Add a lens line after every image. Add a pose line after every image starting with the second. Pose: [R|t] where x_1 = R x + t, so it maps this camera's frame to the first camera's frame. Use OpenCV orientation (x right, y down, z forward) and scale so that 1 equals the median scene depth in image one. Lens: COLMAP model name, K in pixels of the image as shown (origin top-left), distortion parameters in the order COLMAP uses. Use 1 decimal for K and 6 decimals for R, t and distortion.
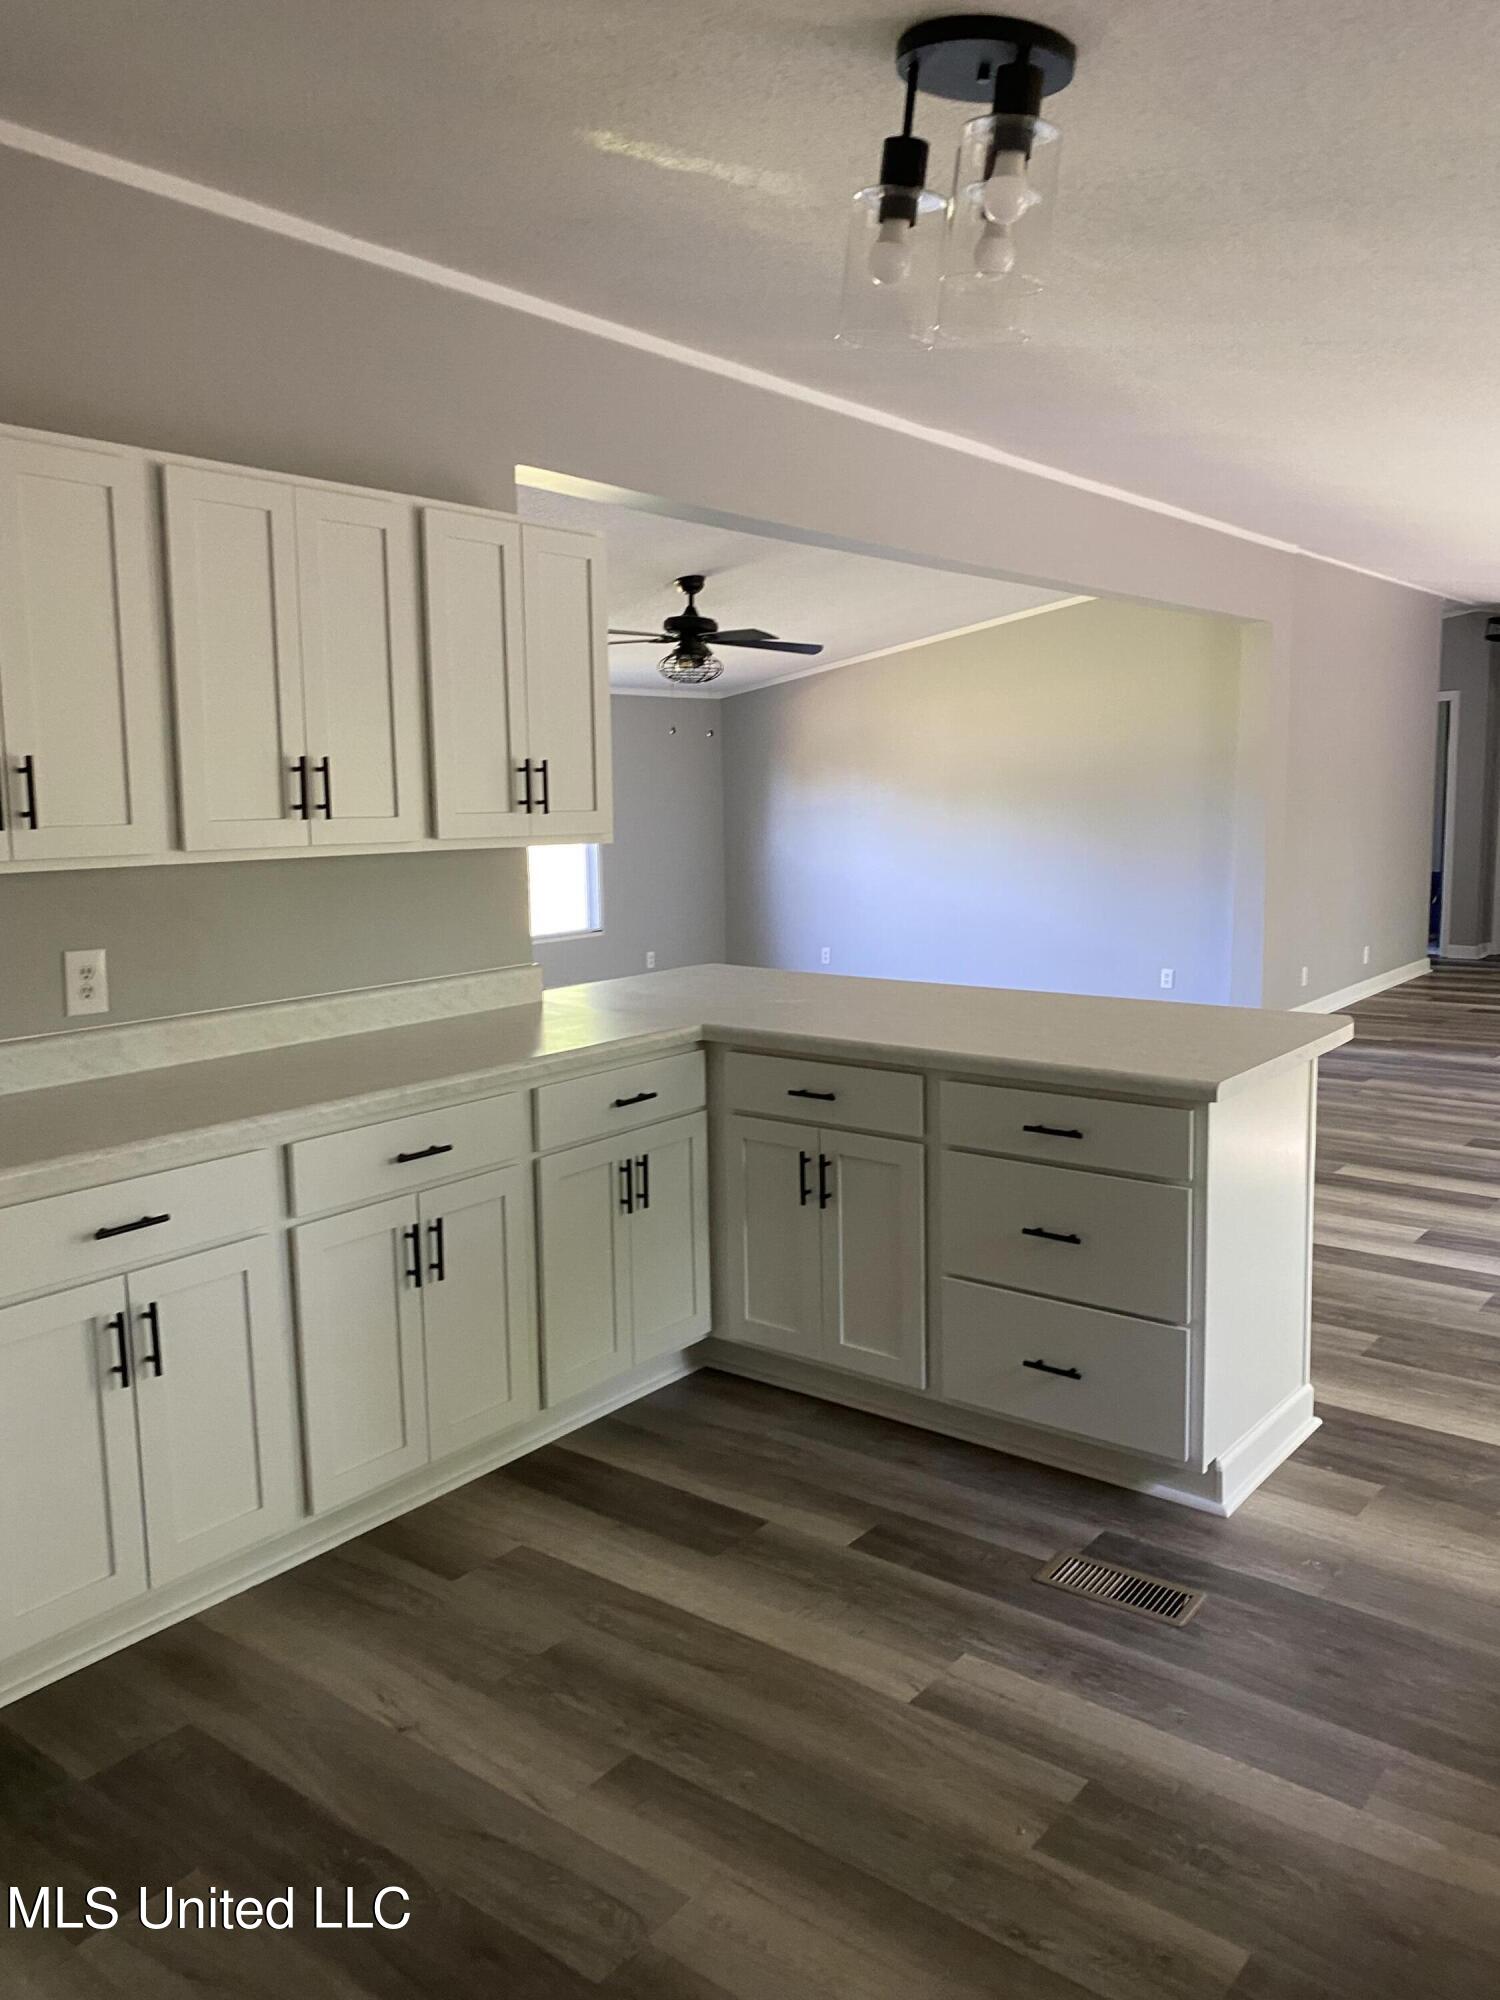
lens RADIAL K [[1520.6, 0, 770.6], [0, 1520.6, 992.5], [0, 0, 1]] dist [0.016930, -0.040690]
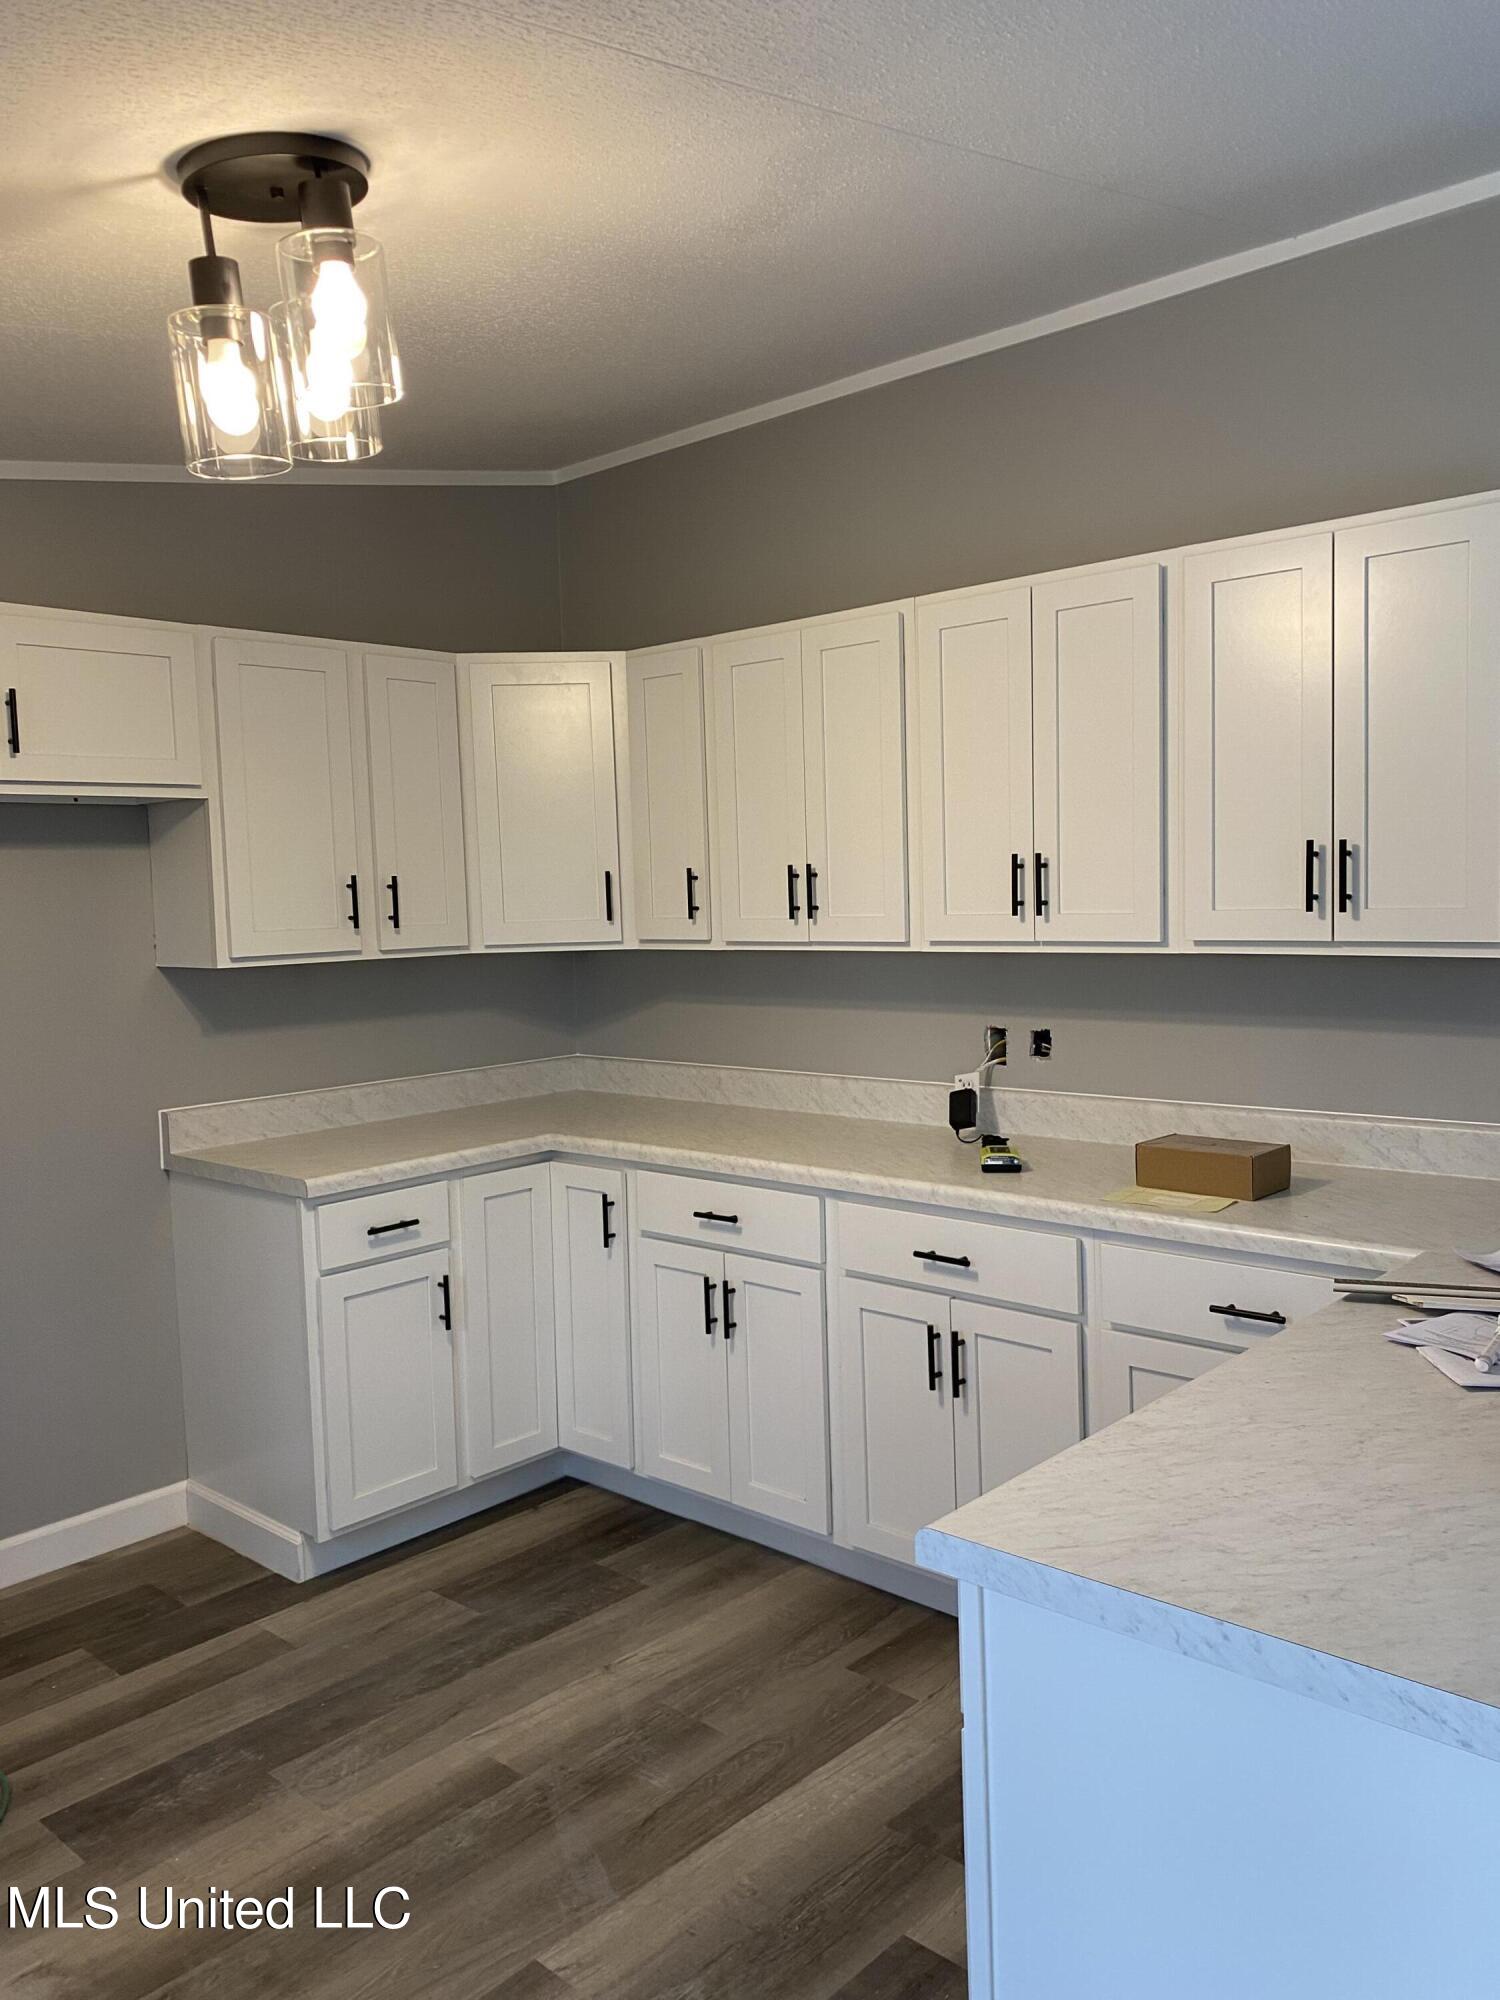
lens RADIAL K [[1520.6, 0, 768.7], [0, 1520.6, 1009.0], [0, 0, 1]] dist [0.016930, -0.040690]
pose [[-0.078104, 0.090817, -0.992800, 0.800992], [-0.113880, 0.988511, 0.099384, -0.148476], [0.990420, 0.120823, -0.066864, 1.018628]]
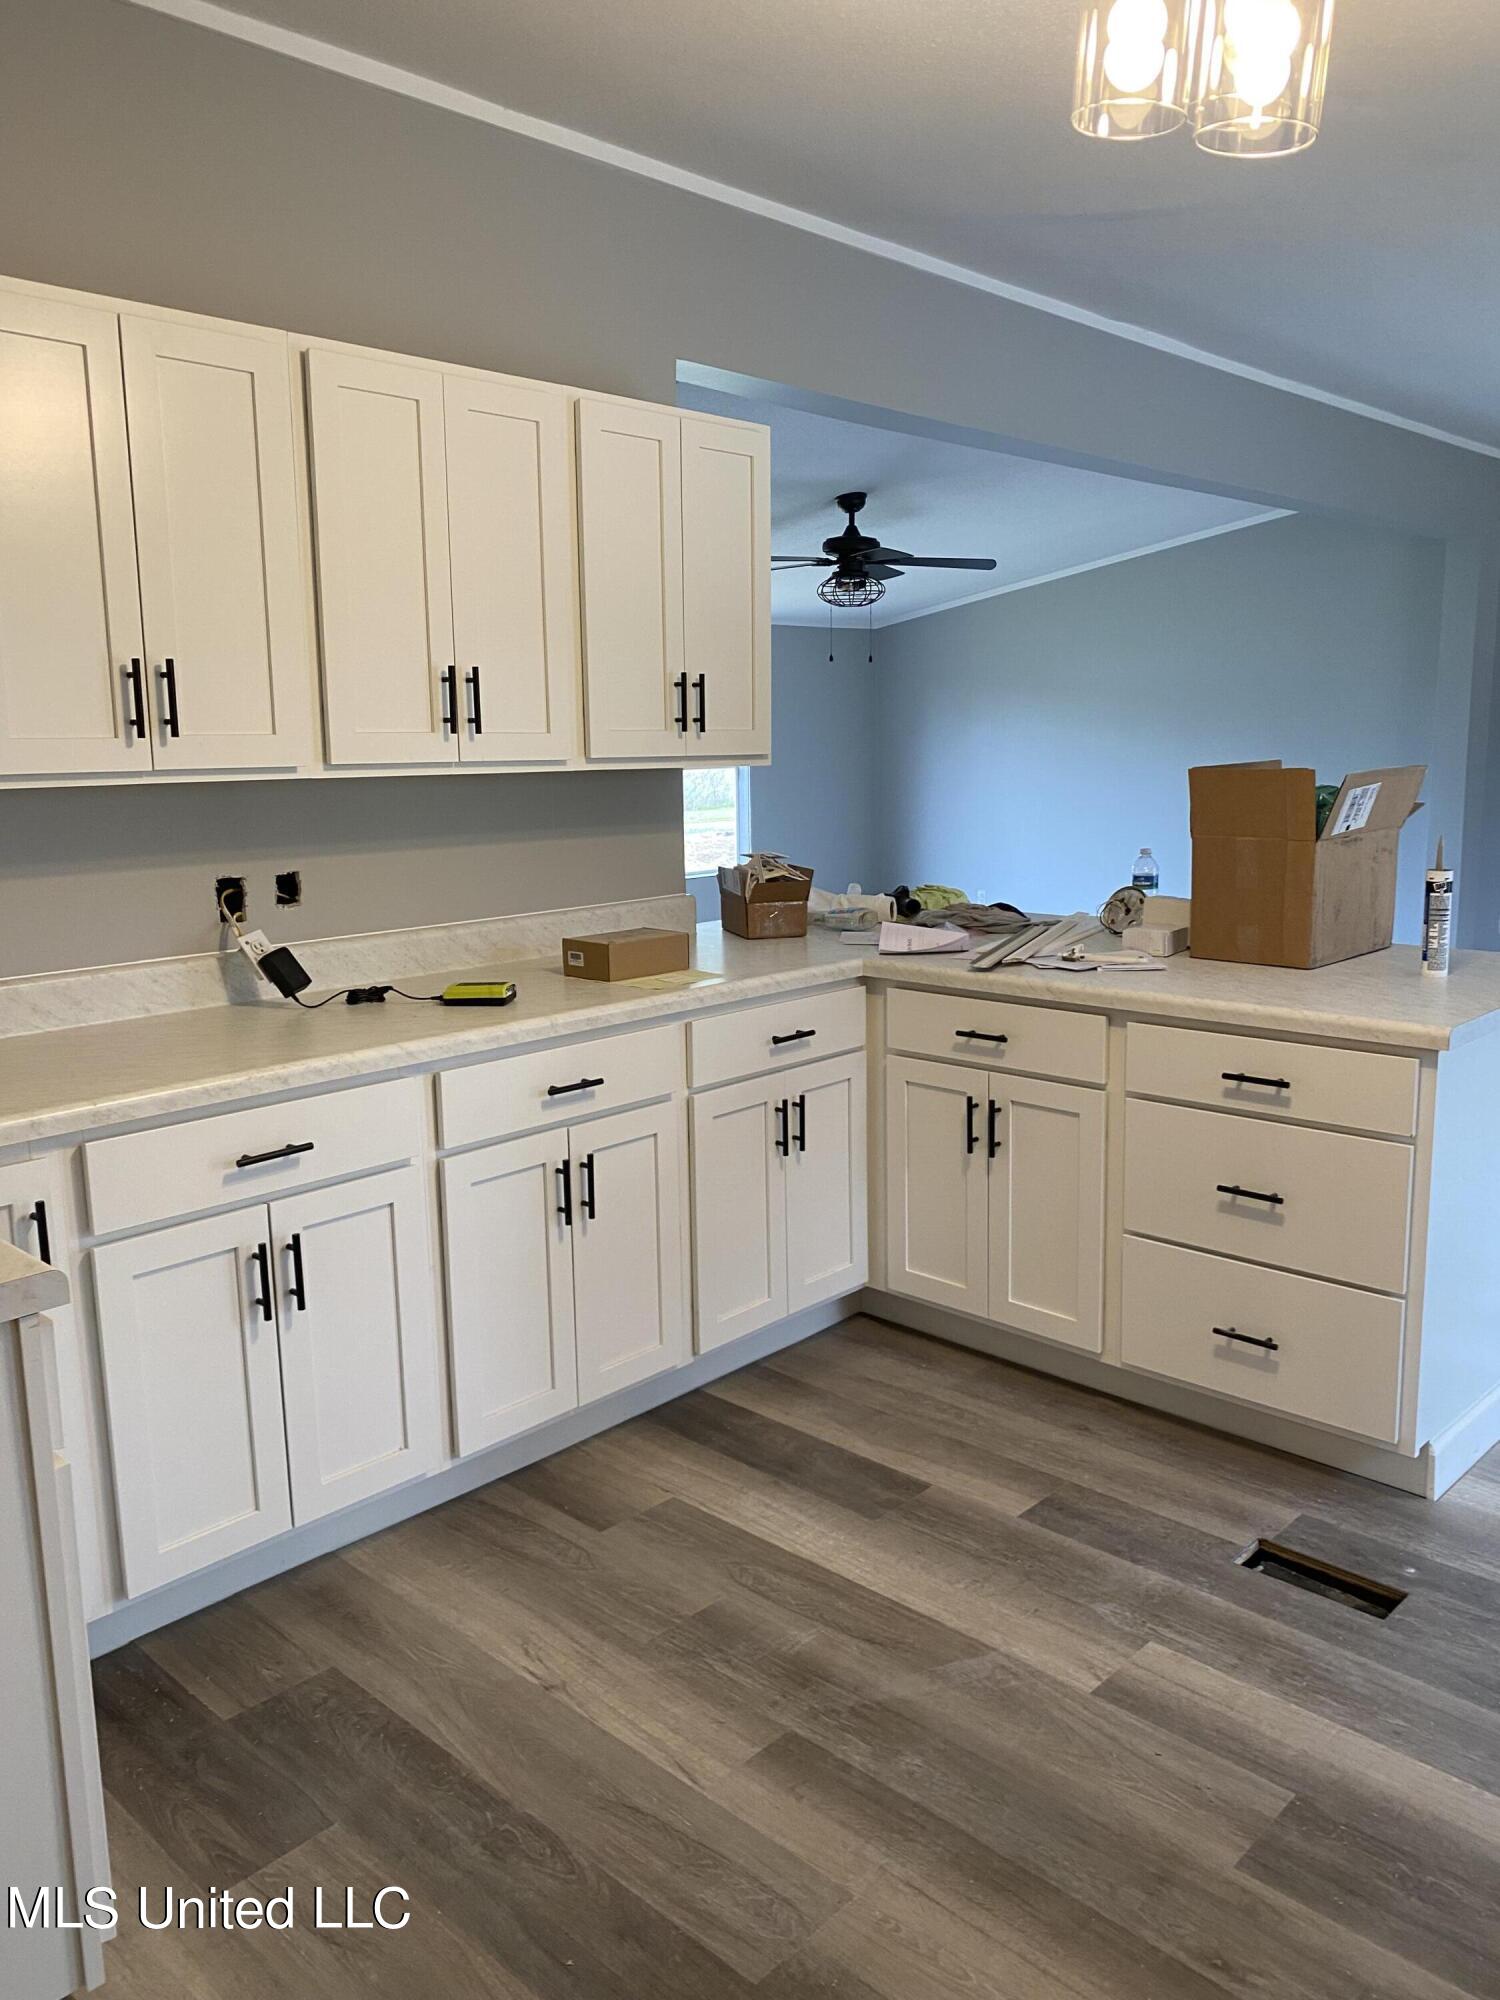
lens RADIAL K [[1520.6, 0, 758.1], [0, 1520.6, 1010.6], [0, 0, 1]] dist [0.016930, -0.040690]
pose [[0.994668, 0.017629, -0.101608, -0.020255], [-0.012932, 0.998825, 0.046705, 0.013783], [0.102312, -0.045142, 0.993728, 0.078277]]
